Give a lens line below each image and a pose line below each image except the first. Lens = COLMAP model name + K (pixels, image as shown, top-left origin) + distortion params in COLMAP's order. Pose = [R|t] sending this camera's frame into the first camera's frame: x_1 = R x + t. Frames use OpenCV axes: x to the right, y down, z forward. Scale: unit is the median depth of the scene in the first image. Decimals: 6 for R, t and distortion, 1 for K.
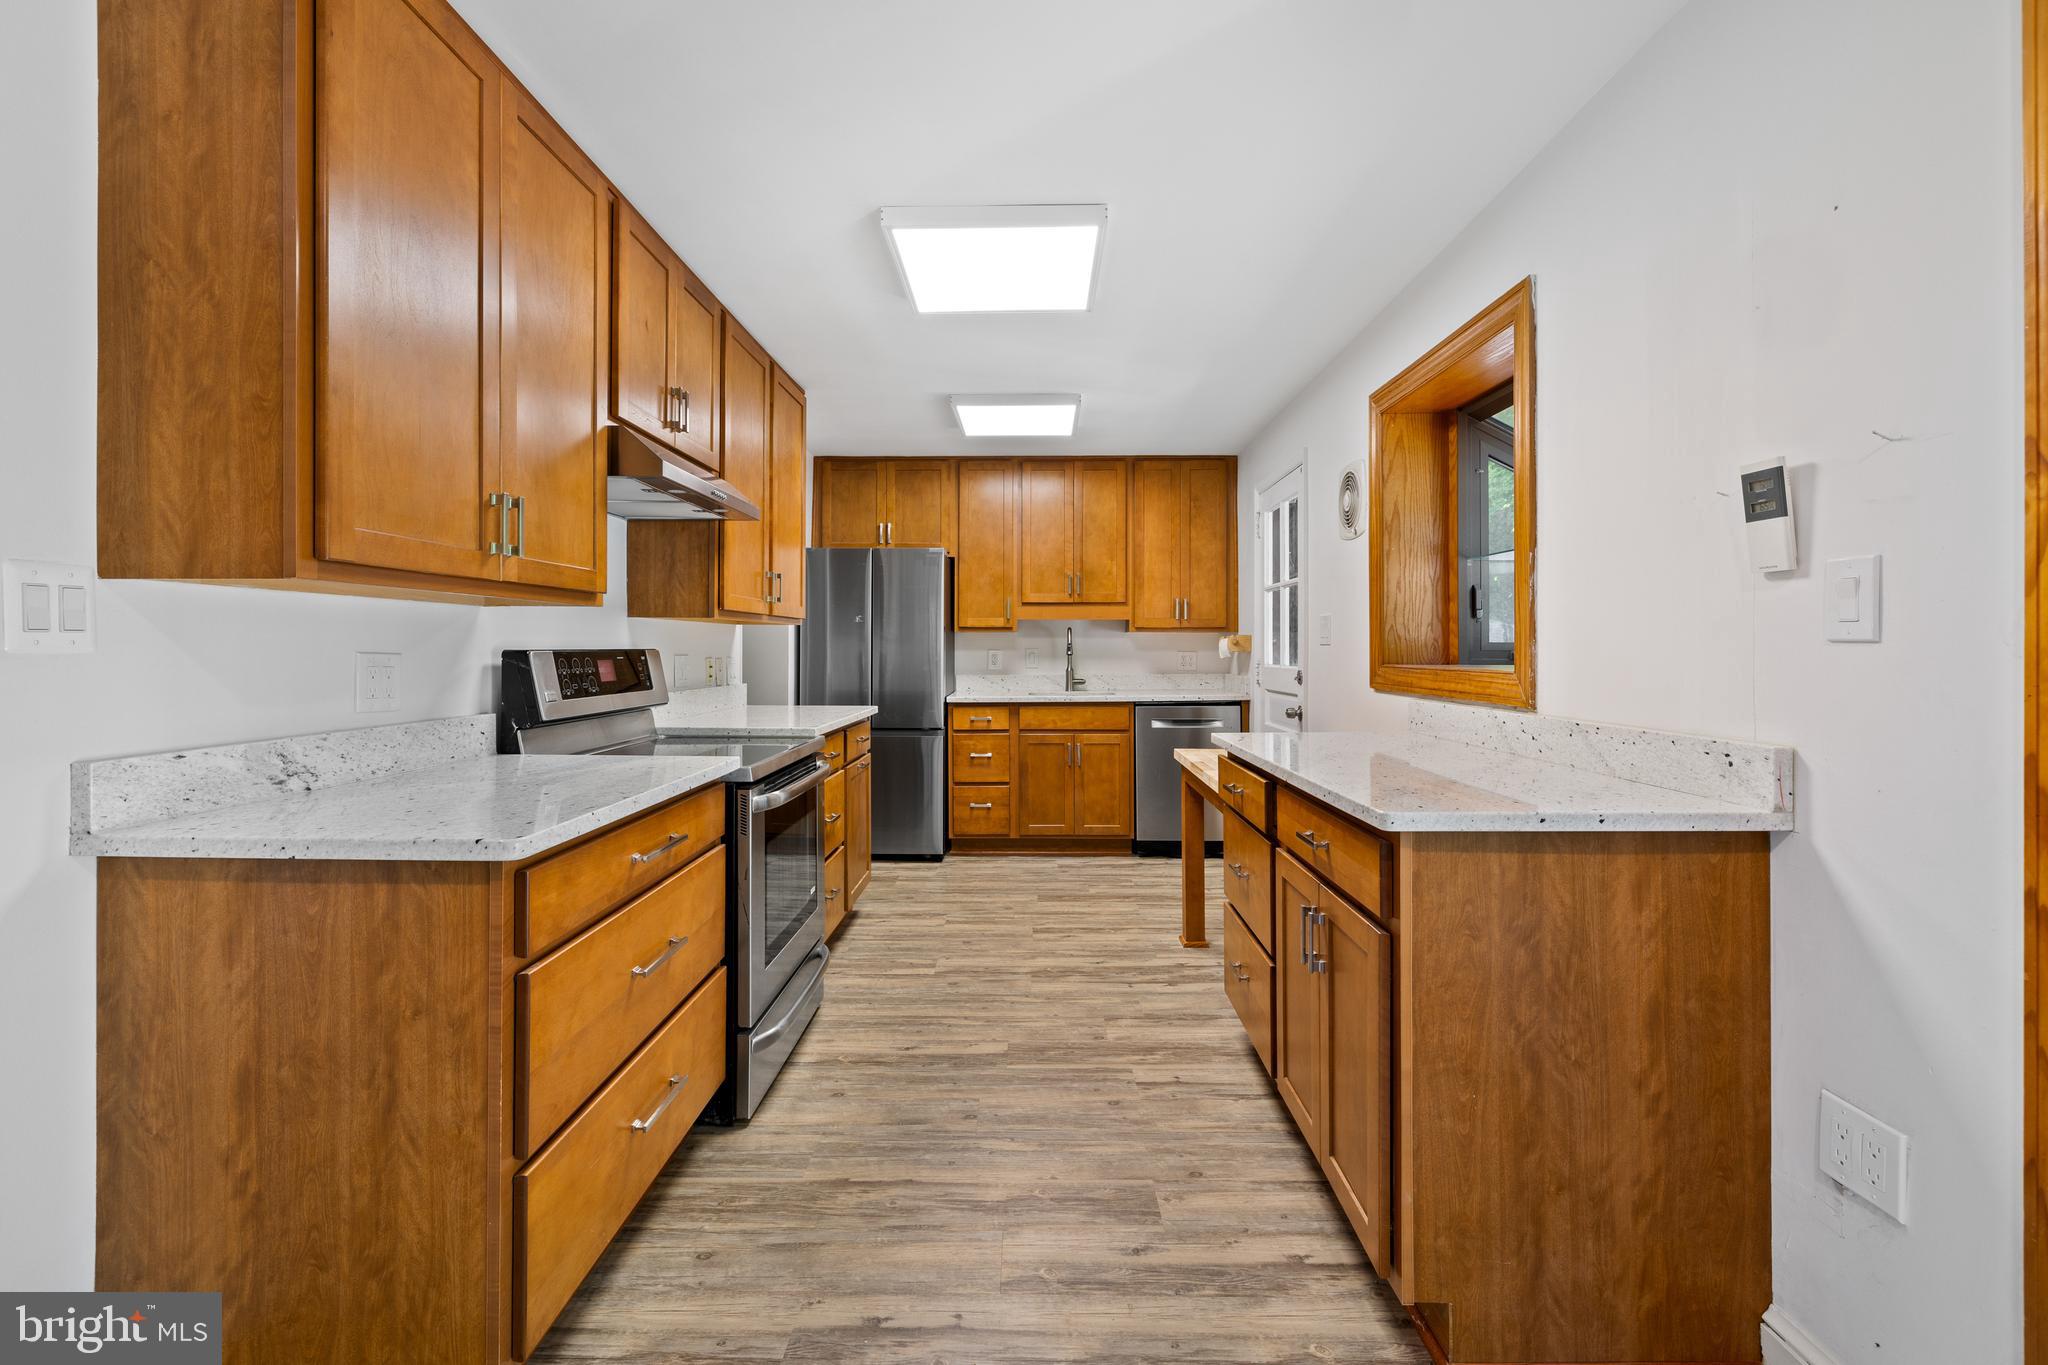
lens RADIAL K [[883.9, 0, 1021.5], [0, 883.9, 651.6], [0, 0, 1]] dist [0.002439, -0.001166]
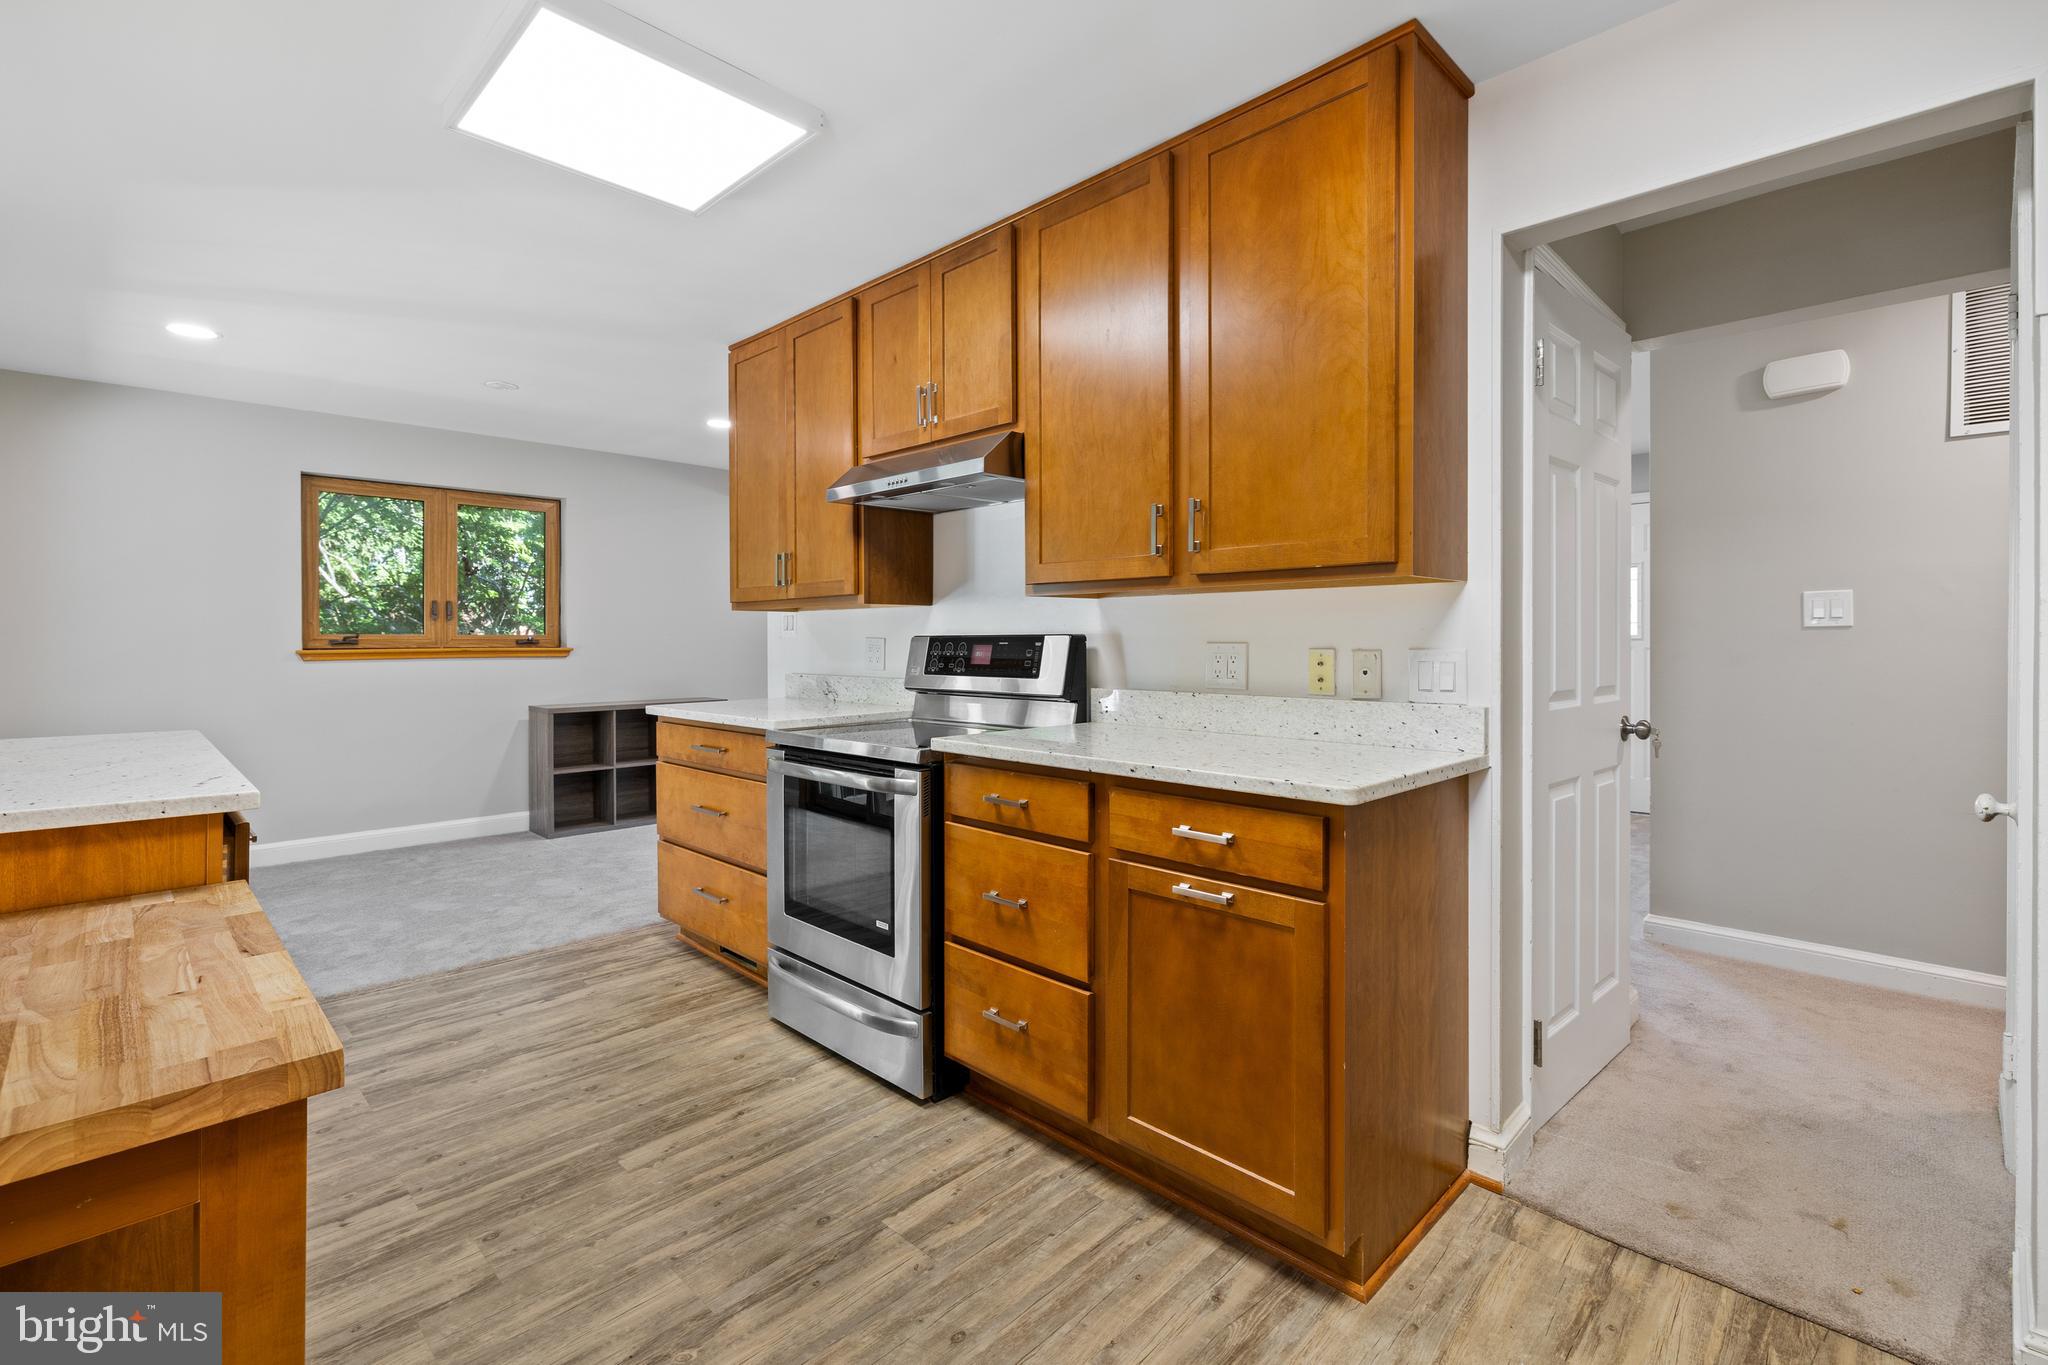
lens RADIAL K [[883.9, 0, 998.0], [0, 883.9, 657.7], [0, 0, 1]] dist [0.002439, -0.001166]
pose [[-0.698200, 0.007338, -0.715865, 0.381581], [-0.003043, 0.999908, 0.013218, 0.011693], [0.715896, 0.011408, -0.698114, 2.269585]]
